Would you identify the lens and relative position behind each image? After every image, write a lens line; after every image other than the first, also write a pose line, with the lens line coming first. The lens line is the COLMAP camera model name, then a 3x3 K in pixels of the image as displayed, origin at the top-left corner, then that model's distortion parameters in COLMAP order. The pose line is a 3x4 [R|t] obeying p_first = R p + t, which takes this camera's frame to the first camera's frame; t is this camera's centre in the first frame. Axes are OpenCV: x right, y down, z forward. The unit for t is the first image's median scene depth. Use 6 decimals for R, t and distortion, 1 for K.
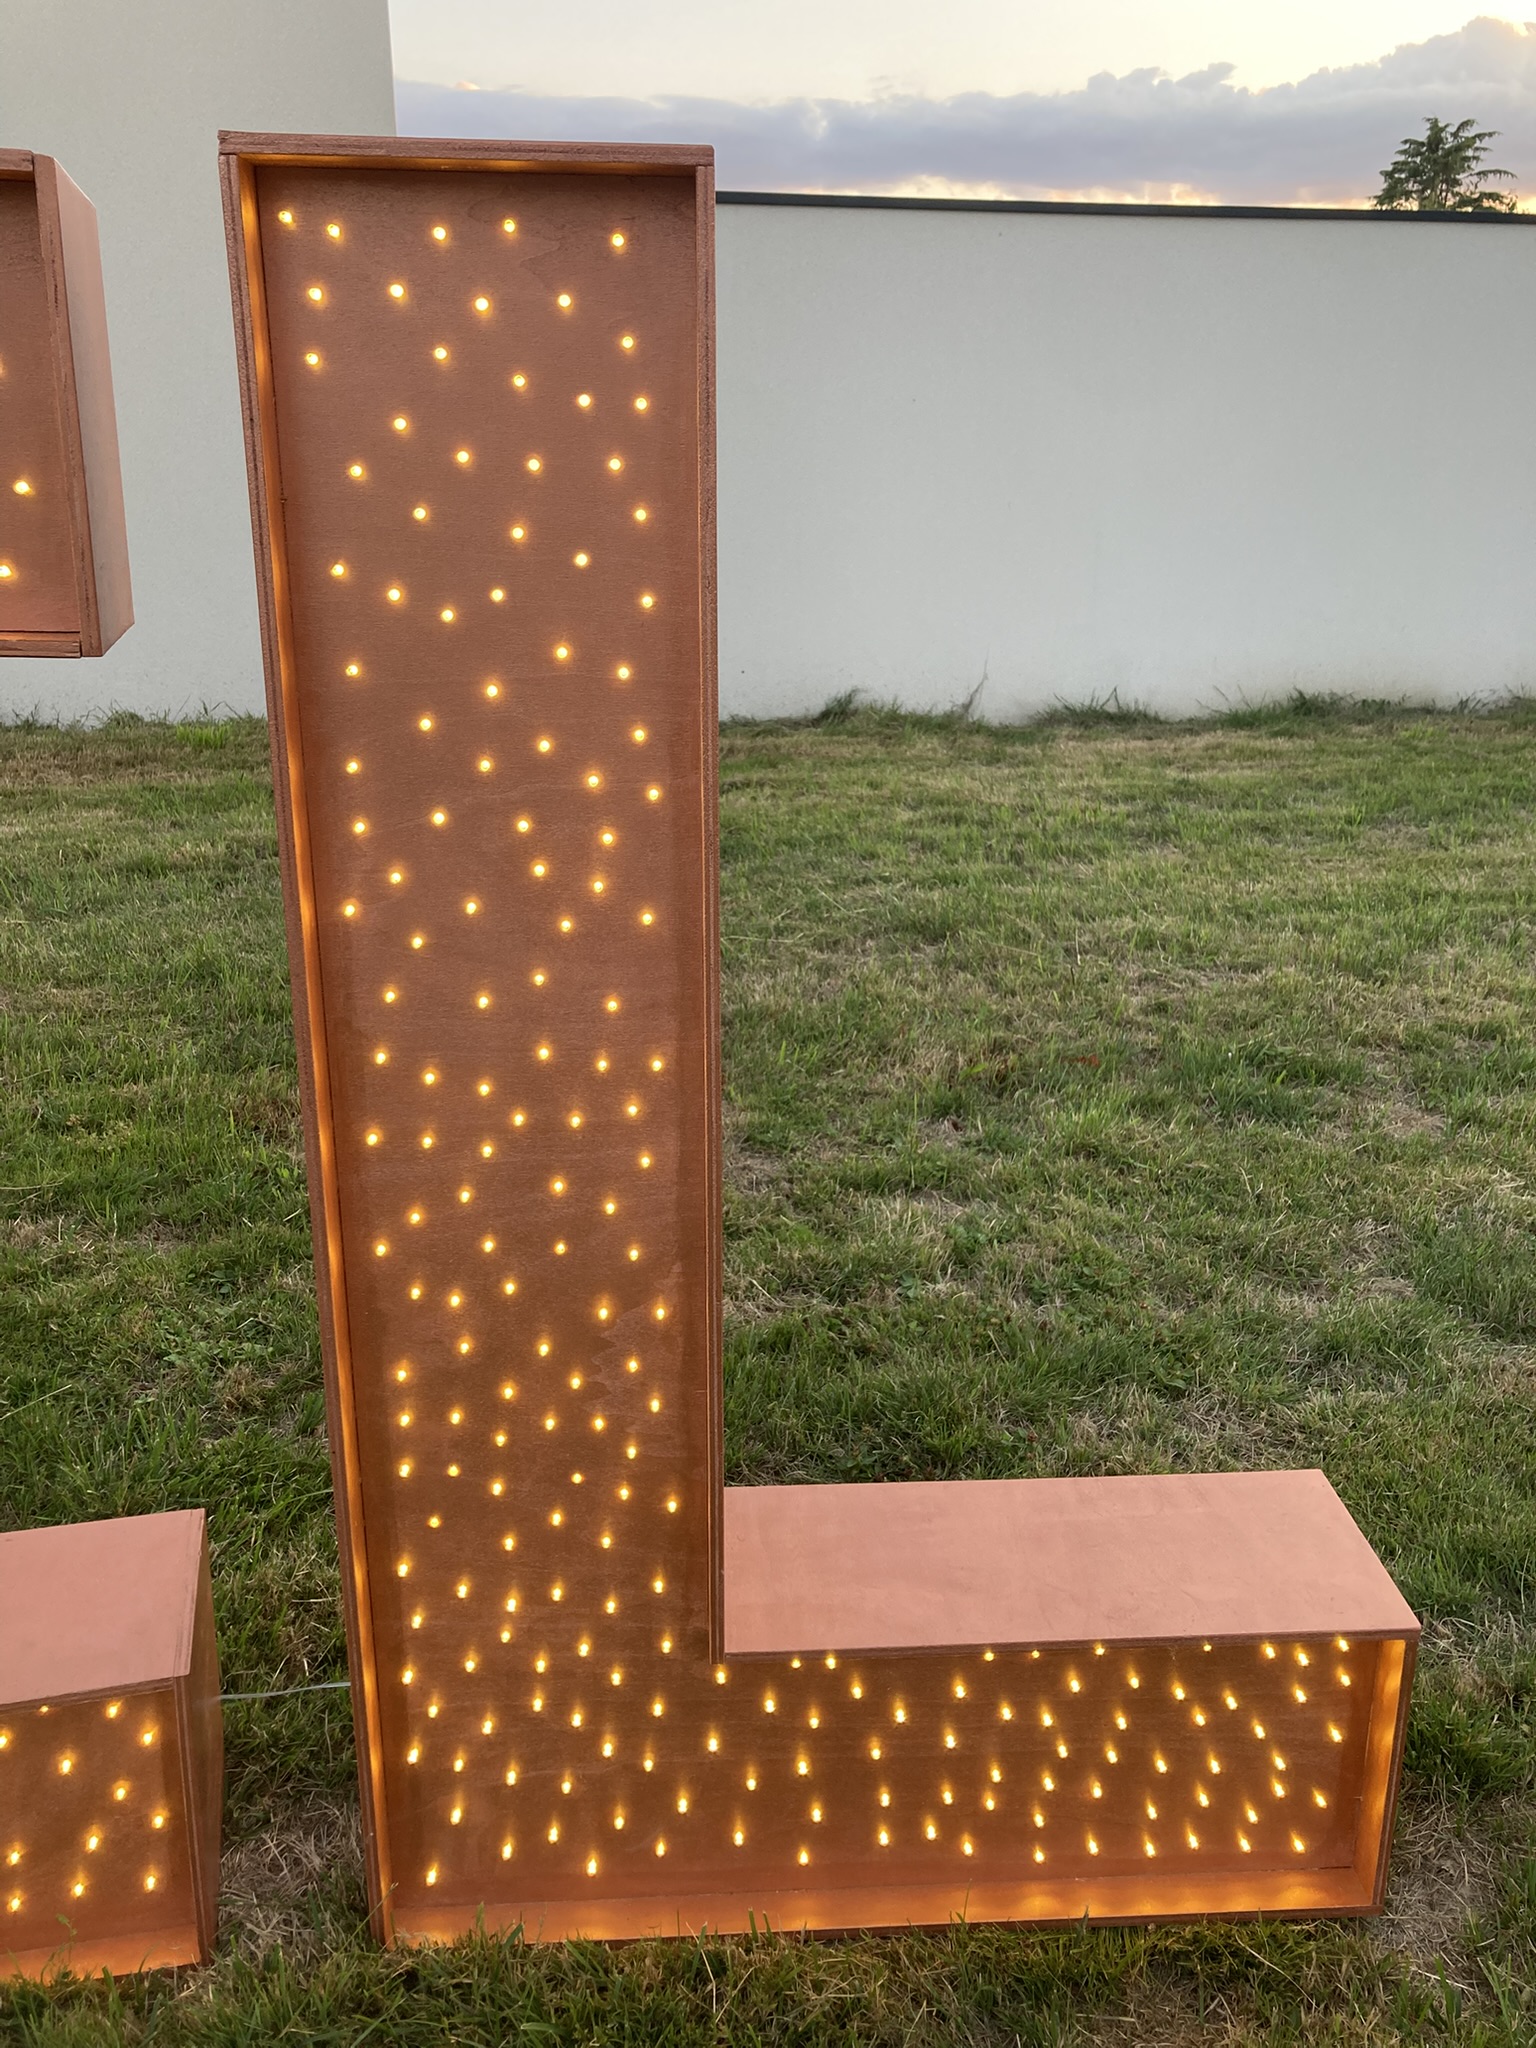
lens RADIAL K [[1790.9, 0, 768.0], [0, 1790.9, 1024.0], [0, 0, 1]] dist [0.100120, -0.069133]
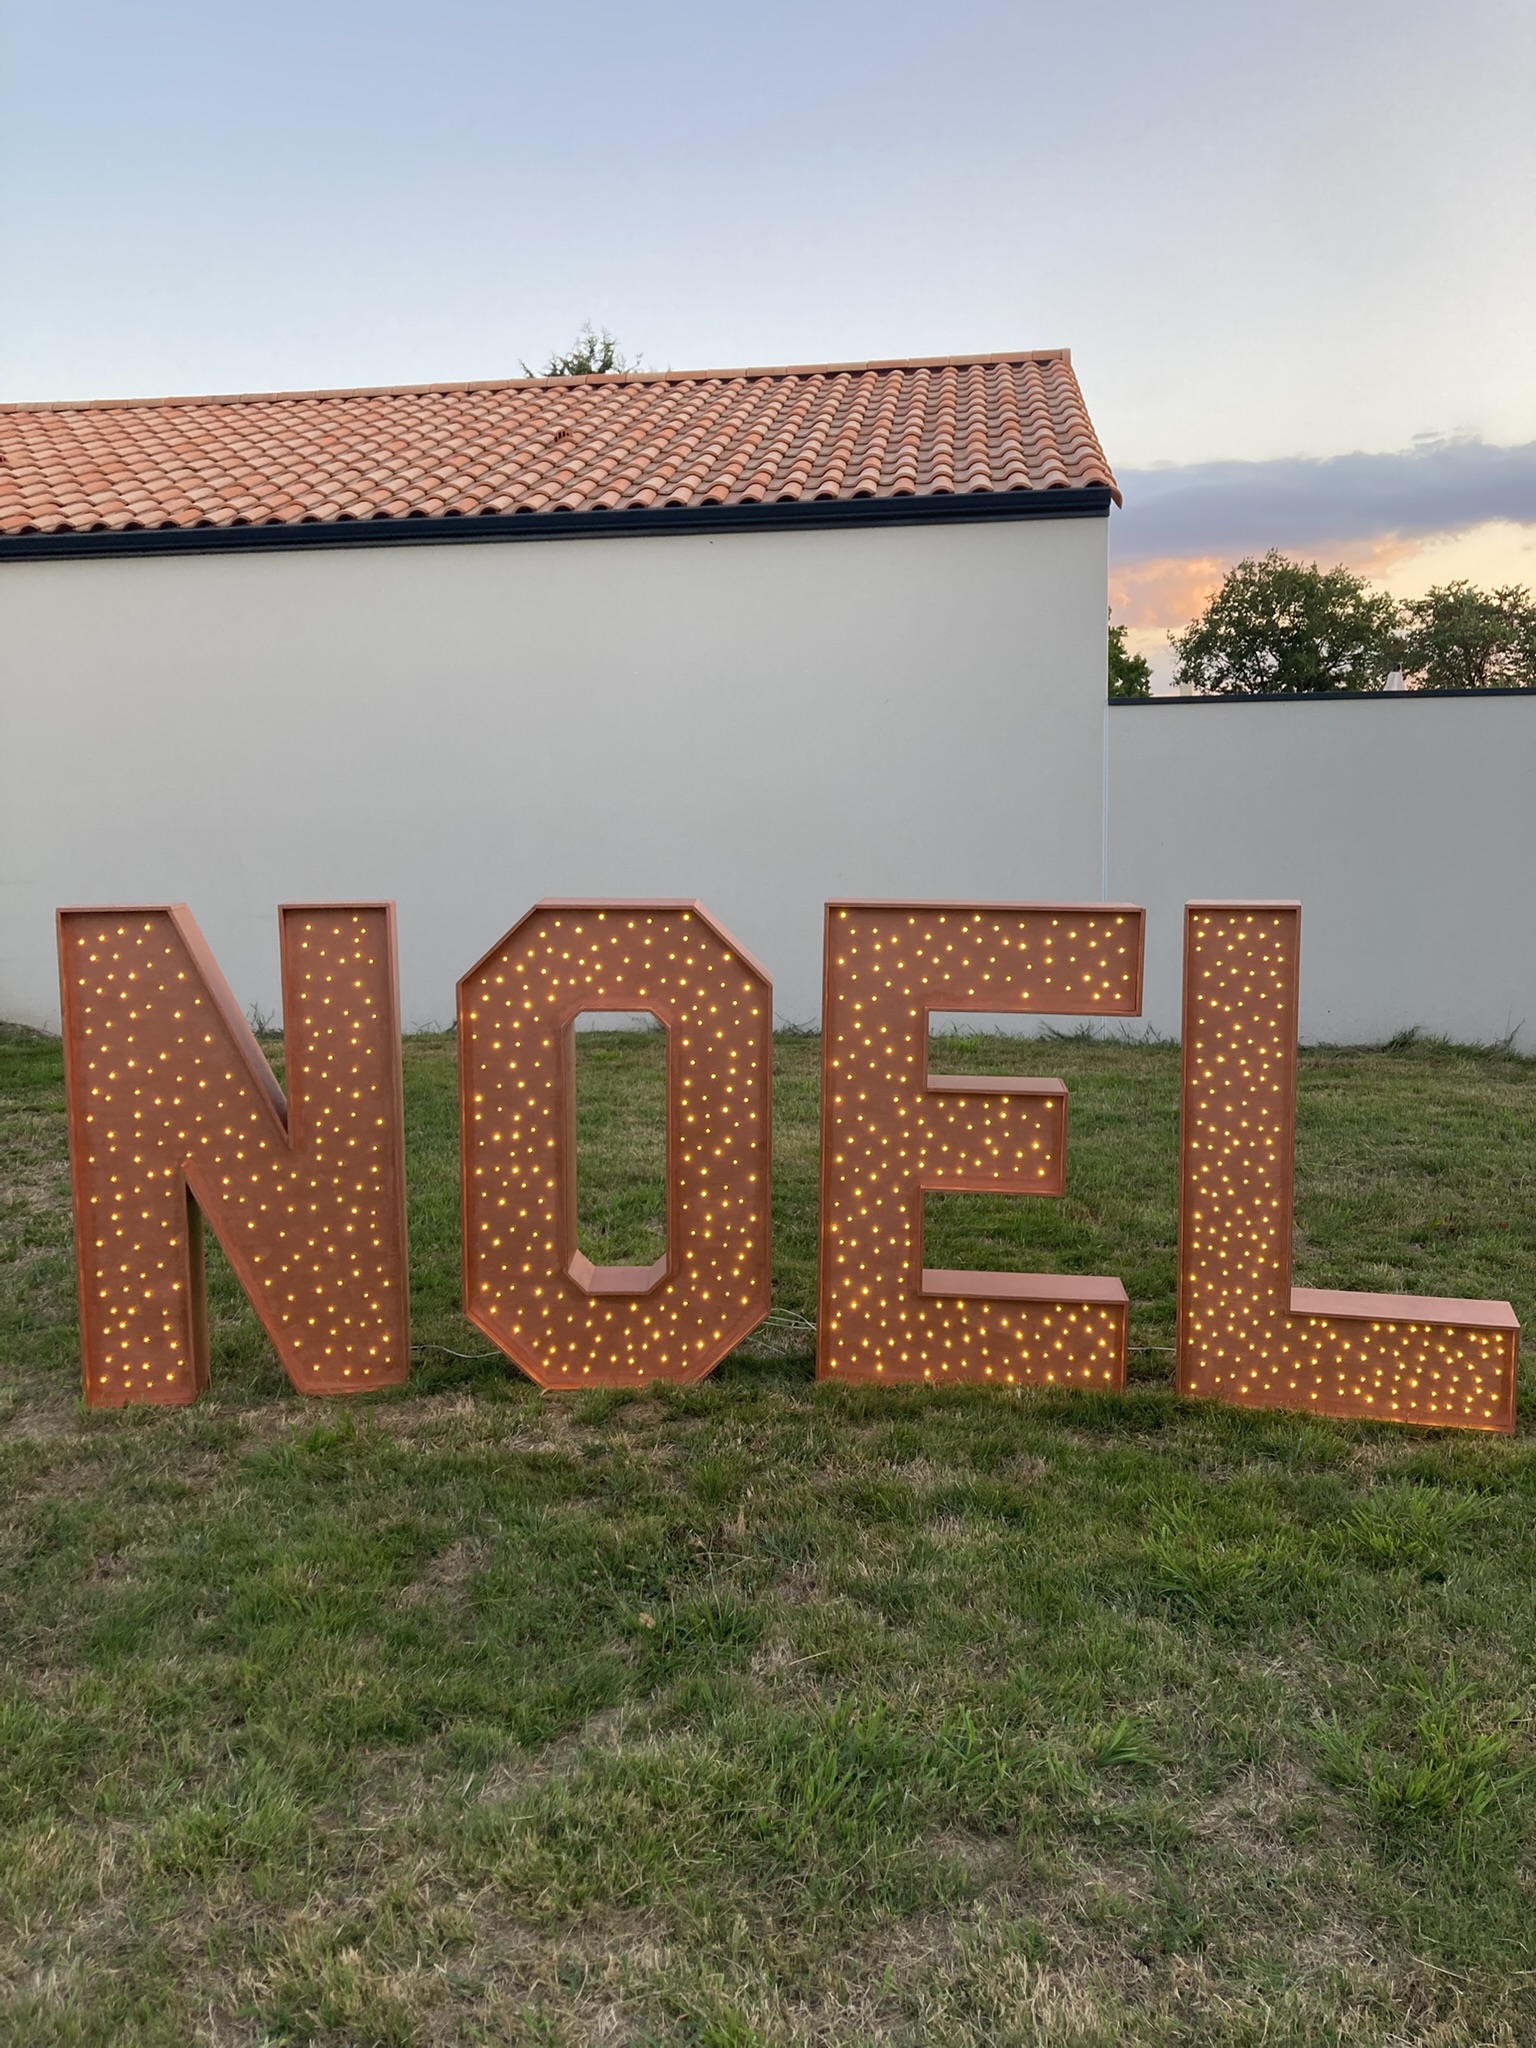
lens RADIAL K [[1702.5, 0, 768.0], [0, 1702.5, 1024.0], [0, 0, 1]] dist [0.032283, -0.056947]
pose [[0.942985, 0.030361, -0.331448, 0.091293], [-0.088453, 0.982881, -0.161620, 0.397705], [0.320867, 0.181723, 0.929528, -2.219675]]
